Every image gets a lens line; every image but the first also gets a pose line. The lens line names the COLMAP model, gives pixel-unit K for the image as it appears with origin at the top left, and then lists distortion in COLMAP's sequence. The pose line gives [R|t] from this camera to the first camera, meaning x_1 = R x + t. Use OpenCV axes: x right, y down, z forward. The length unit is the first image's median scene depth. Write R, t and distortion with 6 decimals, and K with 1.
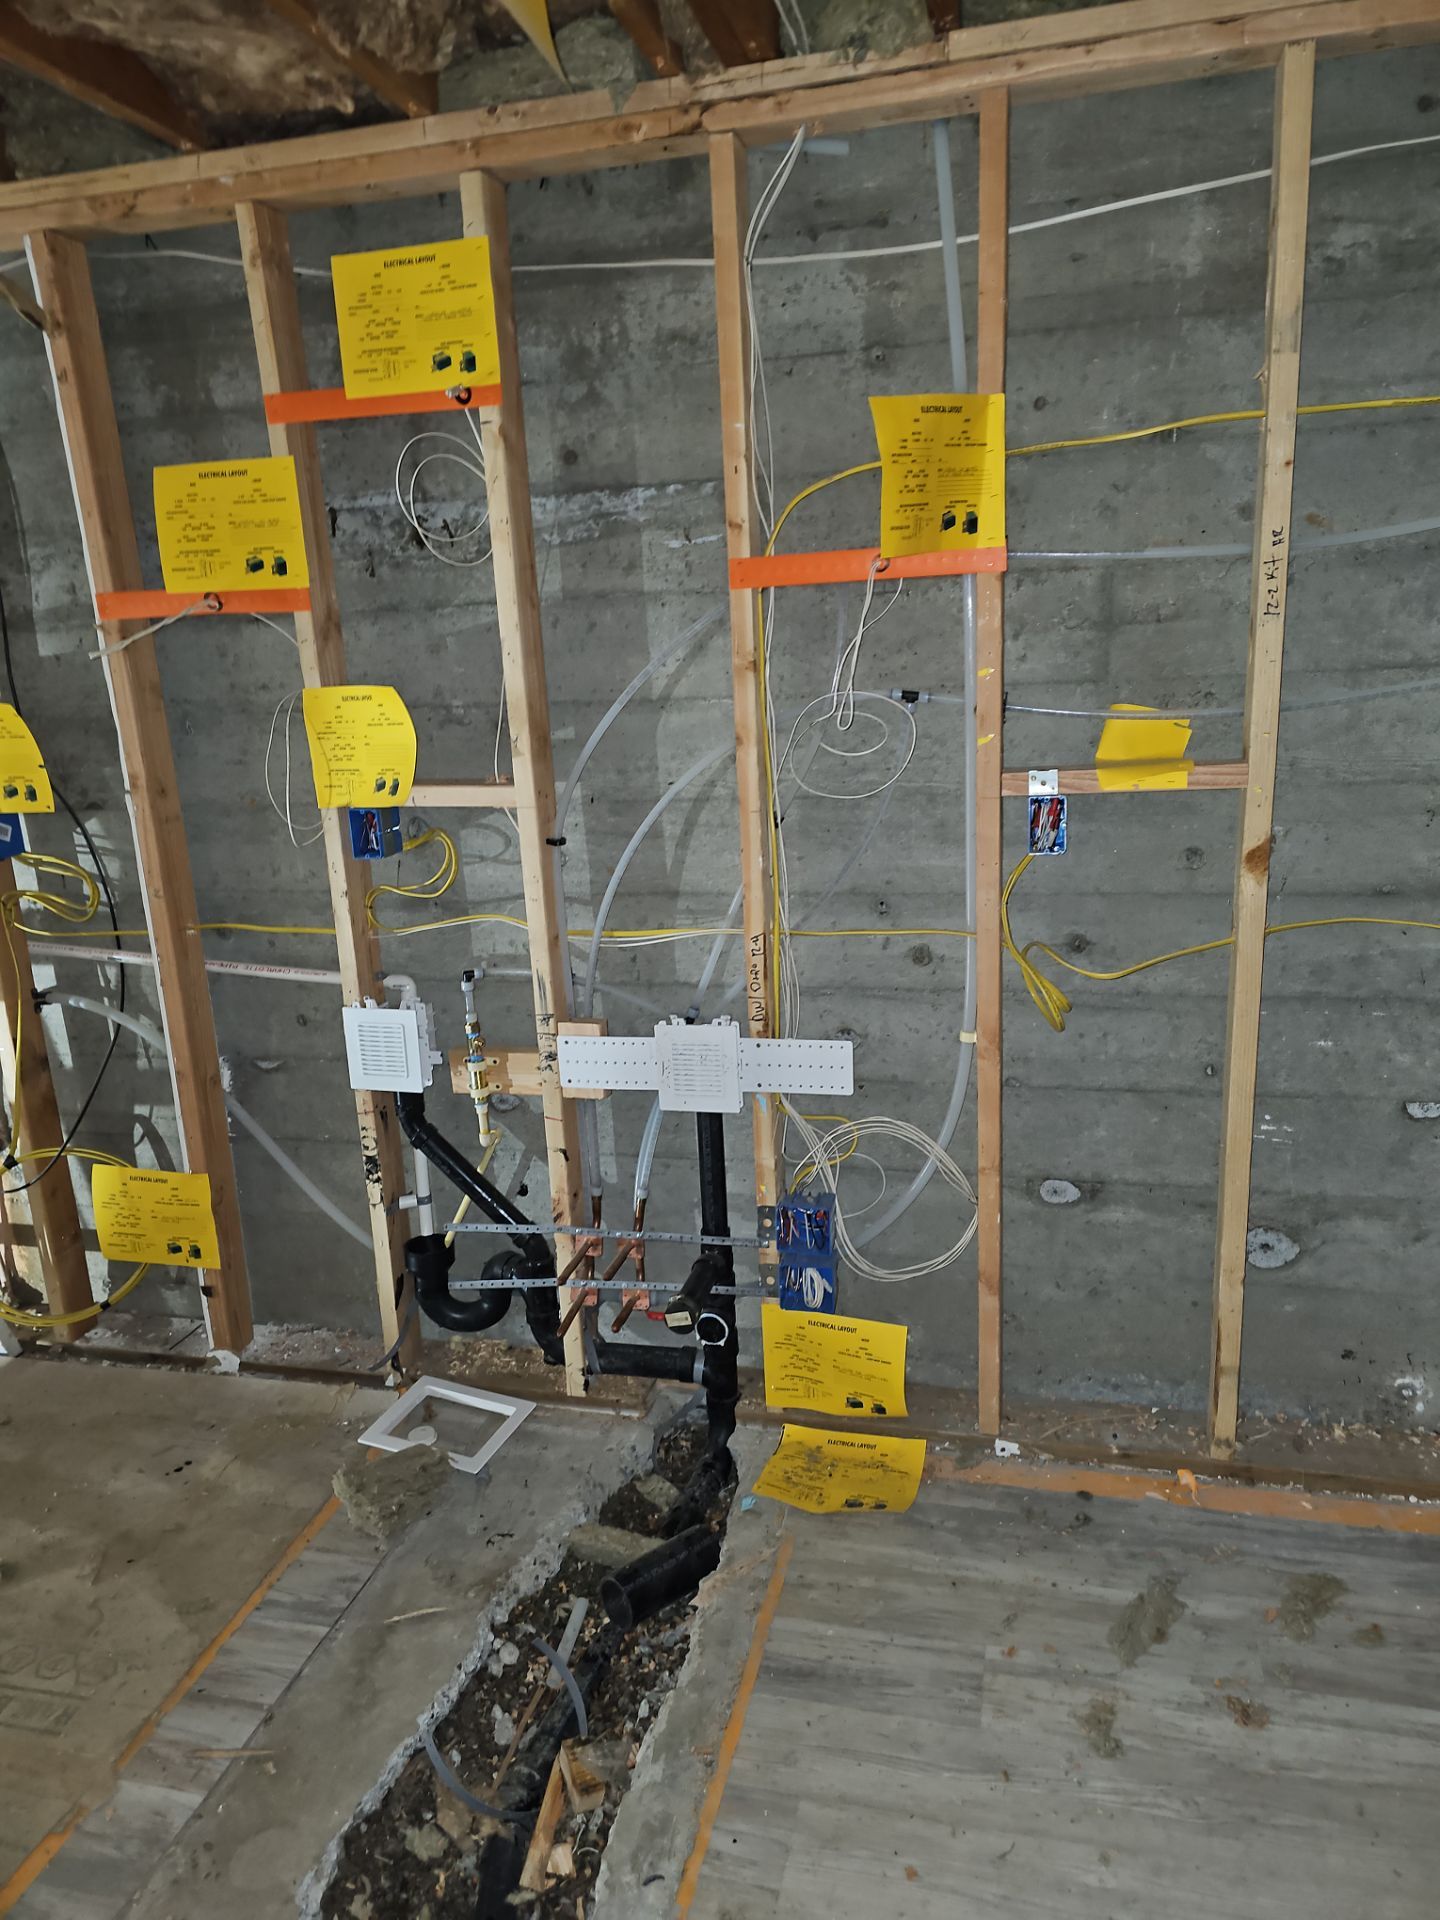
lens RADIAL K [[1210.8, 0, 742.2], [0, 1210.8, 964.2], [0, 0, 1]] dist [0.081773, -0.080402]
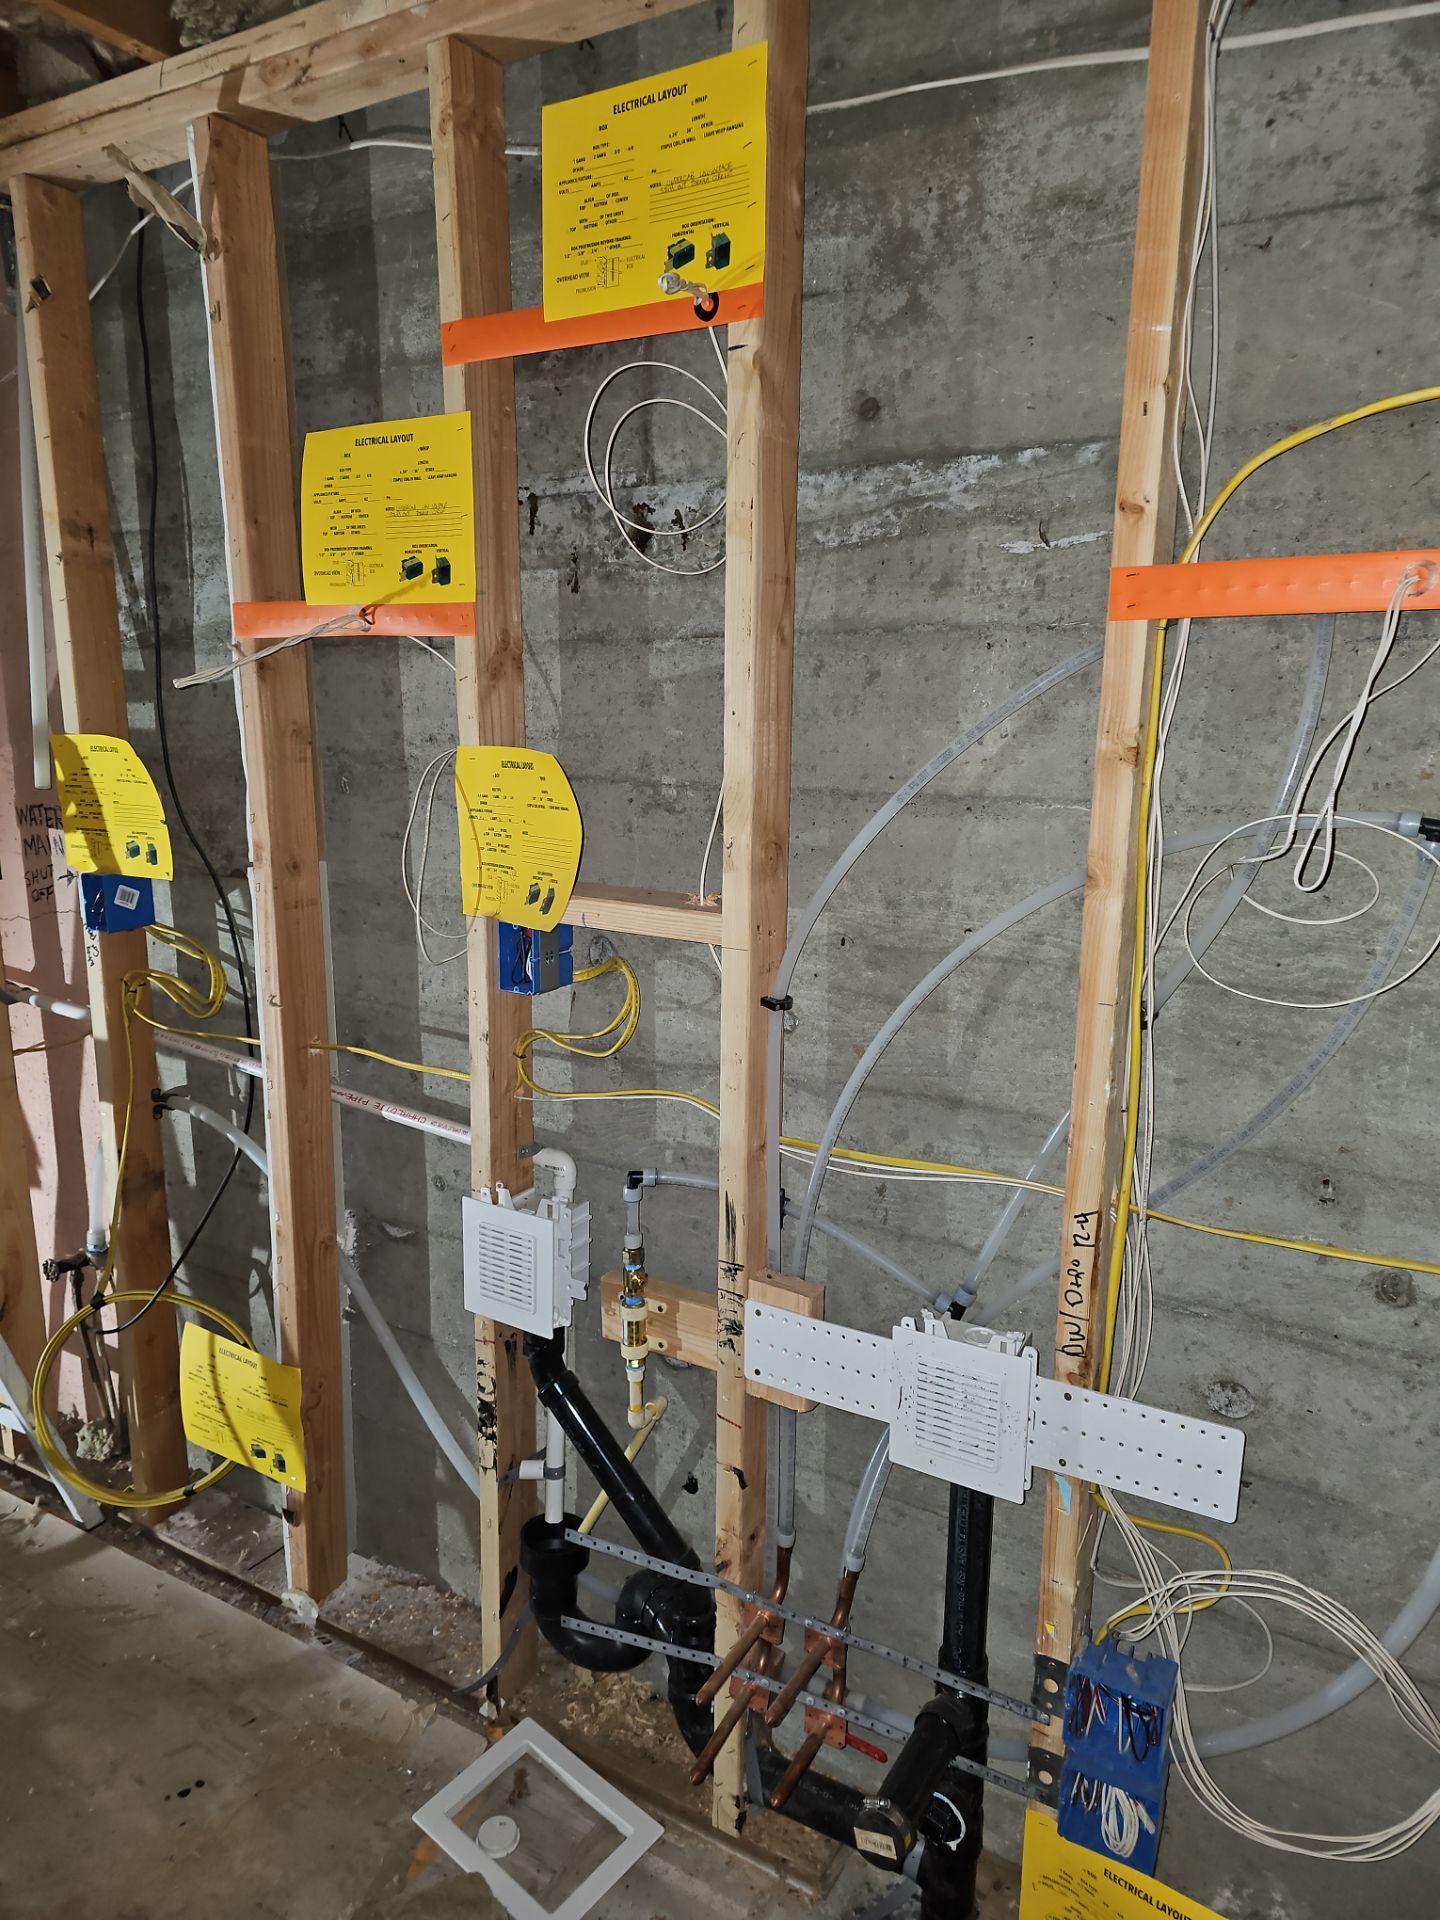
lens RADIAL K [[1210.8, 0, 742.2], [0, 1210.8, 964.2], [0, 0, 1]] dist [0.081773, -0.080402]
pose [[0.957291, 0.112231, -0.266455, -0.002643], [-0.123646, 0.991975, -0.026400, -0.100542], [0.261354, 0.058219, 0.963486, 0.370428]]
